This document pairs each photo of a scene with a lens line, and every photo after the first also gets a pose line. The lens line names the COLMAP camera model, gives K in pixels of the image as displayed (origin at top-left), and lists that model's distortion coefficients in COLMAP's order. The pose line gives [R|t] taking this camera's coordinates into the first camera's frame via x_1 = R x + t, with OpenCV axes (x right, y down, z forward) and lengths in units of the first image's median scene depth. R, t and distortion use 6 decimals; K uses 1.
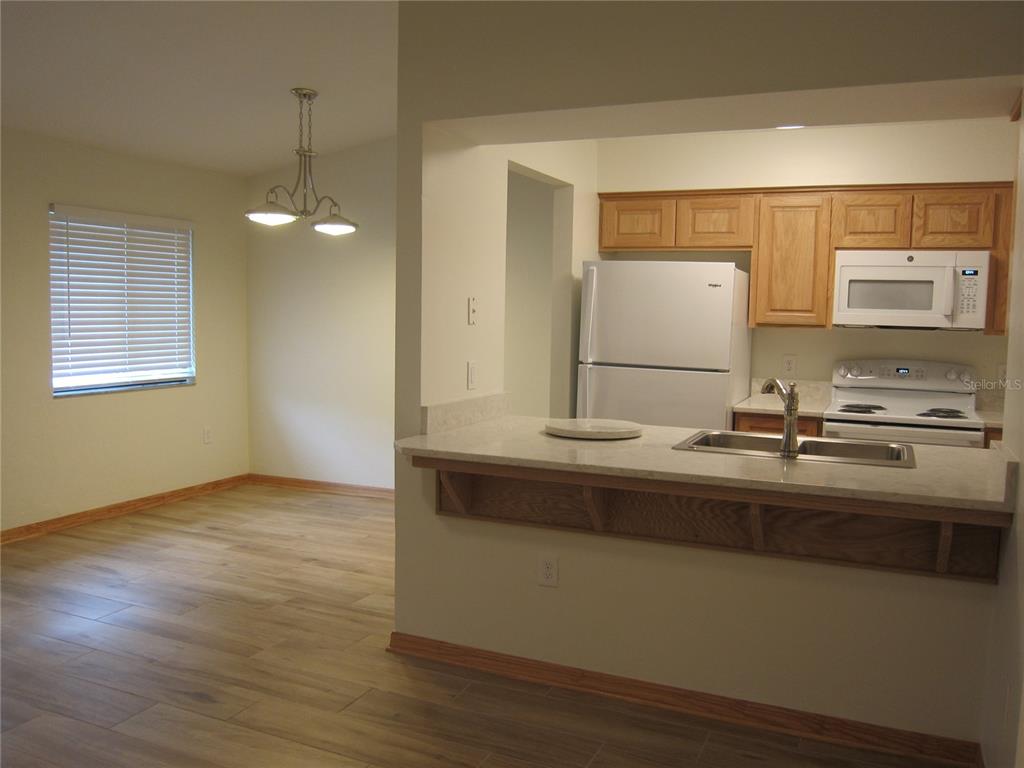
lens RADIAL K [[852.1, 0, 510.7], [0, 852.1, 386.1], [0, 0, 1]] dist [-0.063964, 0.019949]
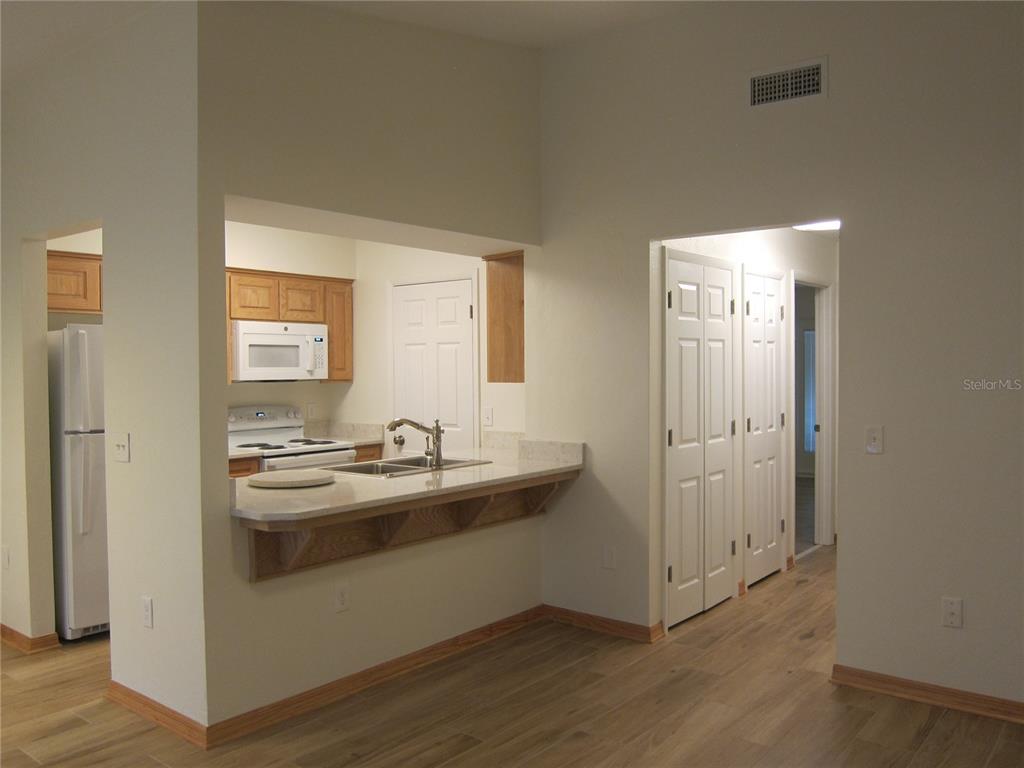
lens RADIAL K [[852.1, 0, 510.7], [0, 852.1, 386.1], [0, 0, 1]] dist [-0.063964, 0.019949]
pose [[0.246898, -0.043826, 0.968050, -0.712635], [0.097078, 0.995070, 0.020290, -0.052585], [-0.964167, 0.088967, 0.249935, 0.319705]]
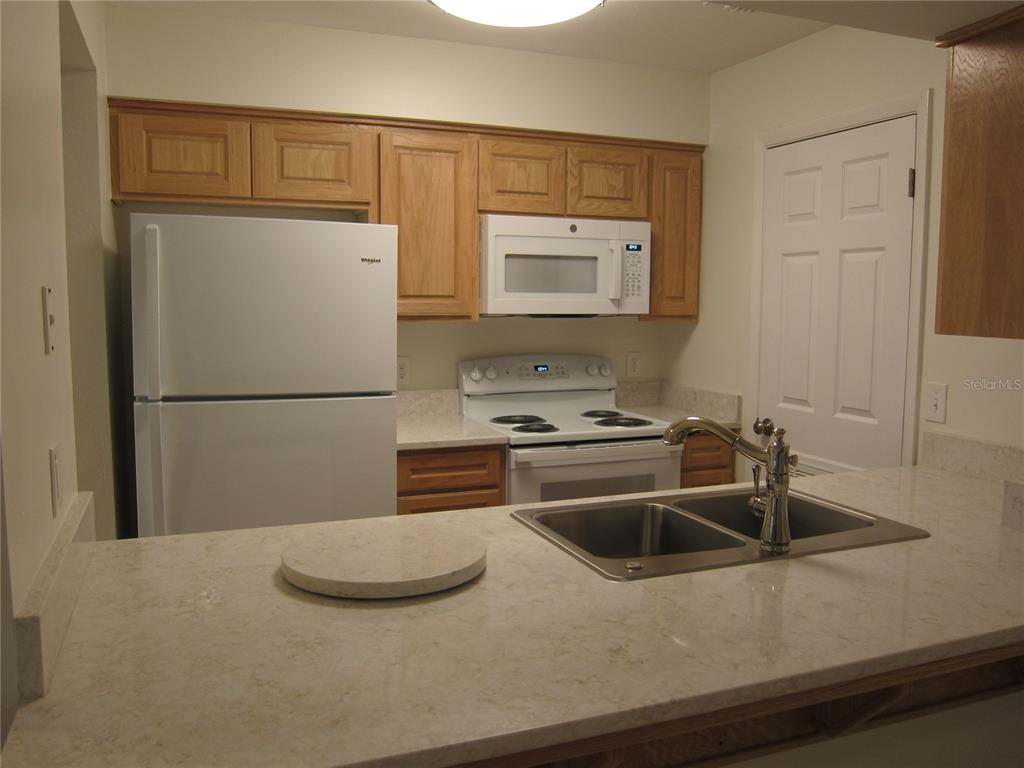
lens RADIAL K [[852.1, 0, 510.7], [0, 852.1, 386.1], [0, 0, 1]] dist [-0.063964, 0.019949]
pose [[0.696114, -0.091317, 0.712100, -0.142453], [0.070931, 0.995773, 0.058355, -0.053123], [-0.714419, 0.009888, 0.699648, 0.468475]]
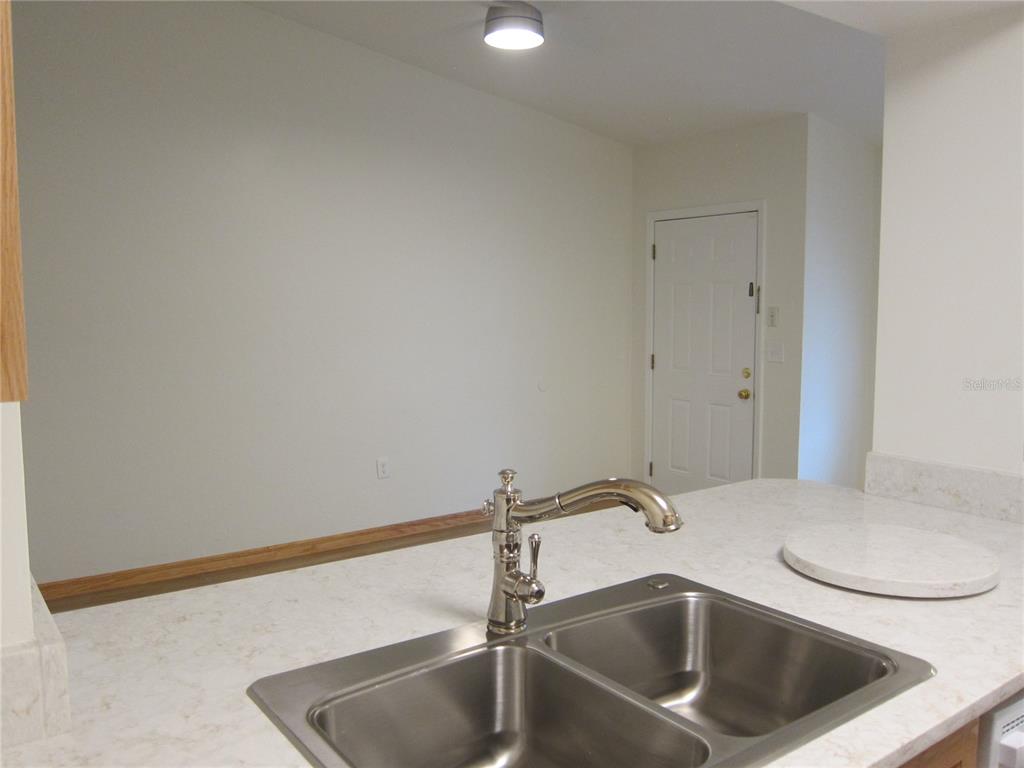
lens RADIAL K [[852.1, 0, 510.7], [0, 852.1, 386.1], [0, 0, 1]] dist [-0.063964, 0.019949]
pose [[-0.492499, 0.071411, -0.867378, 0.466652], [-0.082979, 0.988235, 0.128476, -0.068605], [0.866348, 0.135248, -0.480779, 0.788887]]
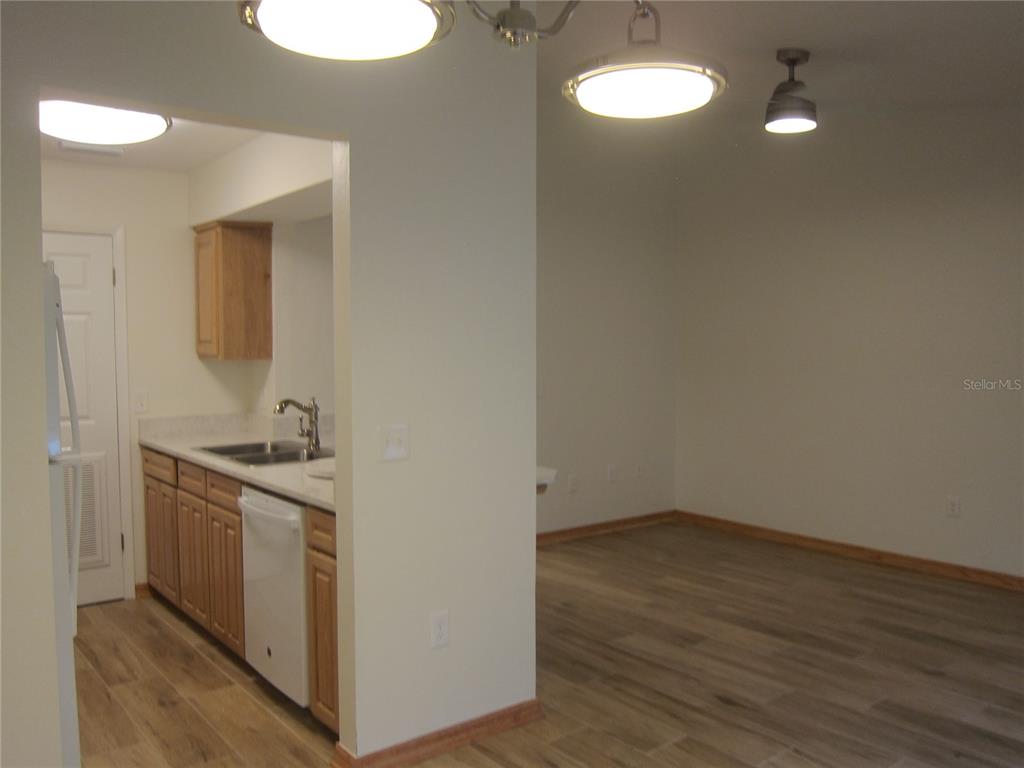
lens RADIAL K [[852.1, 0, 510.7], [0, 852.1, 386.1], [0, 0, 1]] dist [-0.063964, 0.019949]
pose [[-0.889804, -0.041384, 0.454462, -0.401422], [0.025786, 0.989729, 0.140613, -0.140841], [-0.455613, 0.136836, -0.879598, 1.373183]]
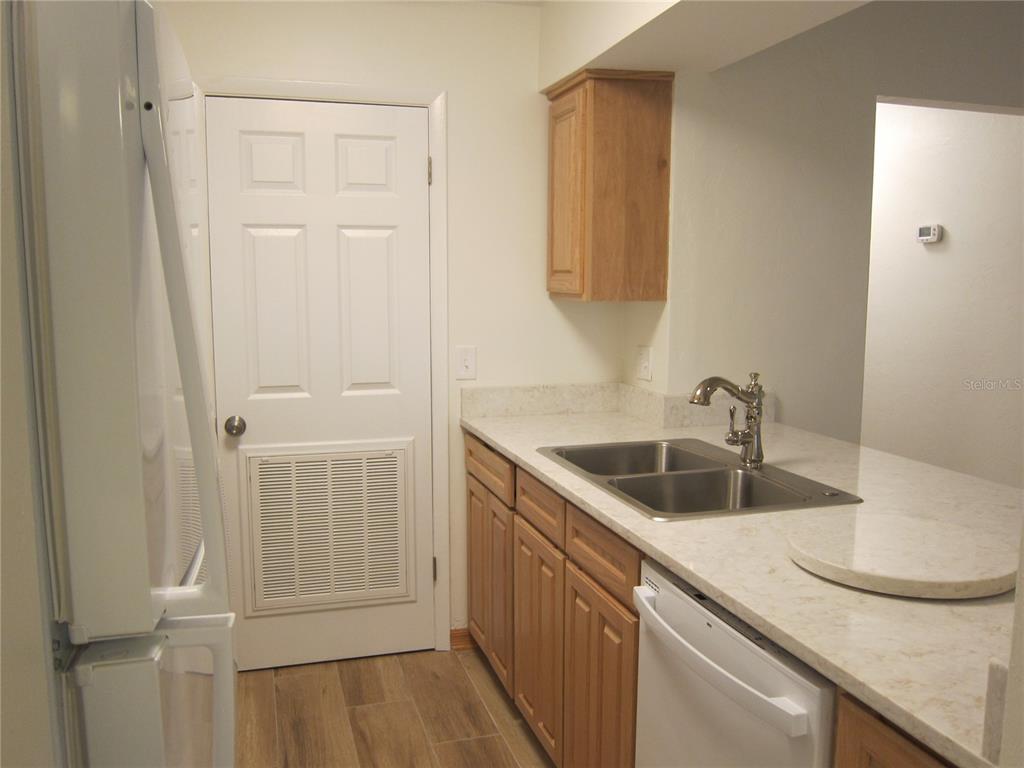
lens RADIAL K [[852.1, 0, 510.7], [0, 852.1, 386.1], [0, 0, 1]] dist [-0.063964, 0.019949]
pose [[-0.657902, -0.111722, 0.744770, -0.066141], [0.052263, 0.979778, 0.193142, -0.100706], [-0.751288, 0.165993, -0.638759, 1.087210]]
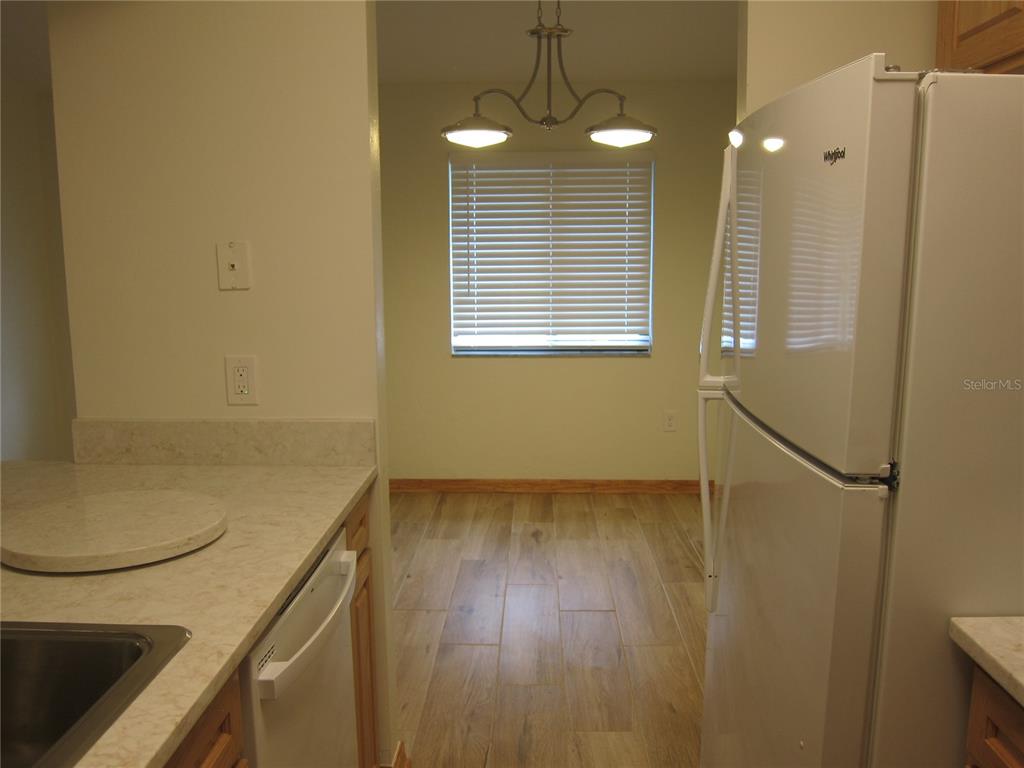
lens RADIAL K [[852.1, 0, 510.7], [0, 852.1, 386.1], [0, 0, 1]] dist [-0.063964, 0.019949]
pose [[0.382941, 0.119307, -0.916036, 0.440695], [-0.067863, 0.992579, 0.100906, -0.063809], [0.921277, 0.023524, 0.388196, 0.779631]]
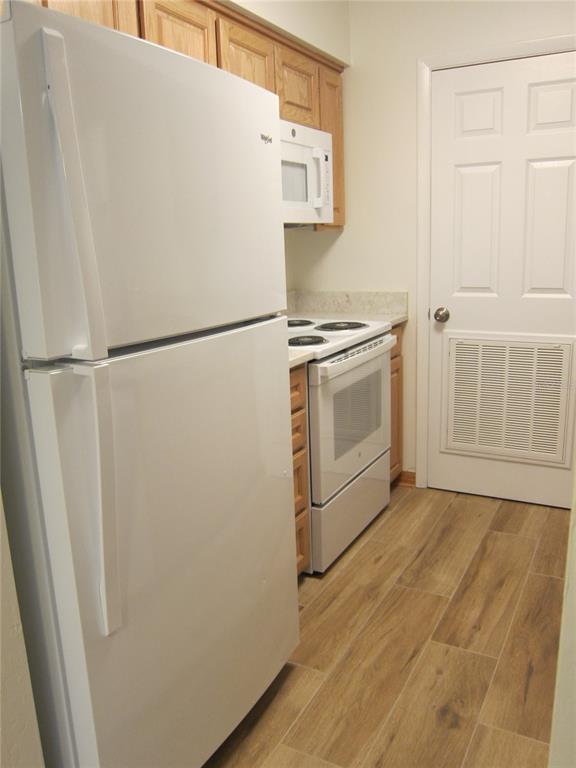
lens RADIAL K [[639.1, 0, 288.7], [0, 639.1, 386.2], [0, 0, 1]] dist [-0.063964, 0.019949]
pose [[0.072556, -0.250093, 0.965499, -0.134086], [0.123018, 0.962903, 0.240176, -0.066358], [-0.989749, 0.101348, 0.100630, 0.937320]]
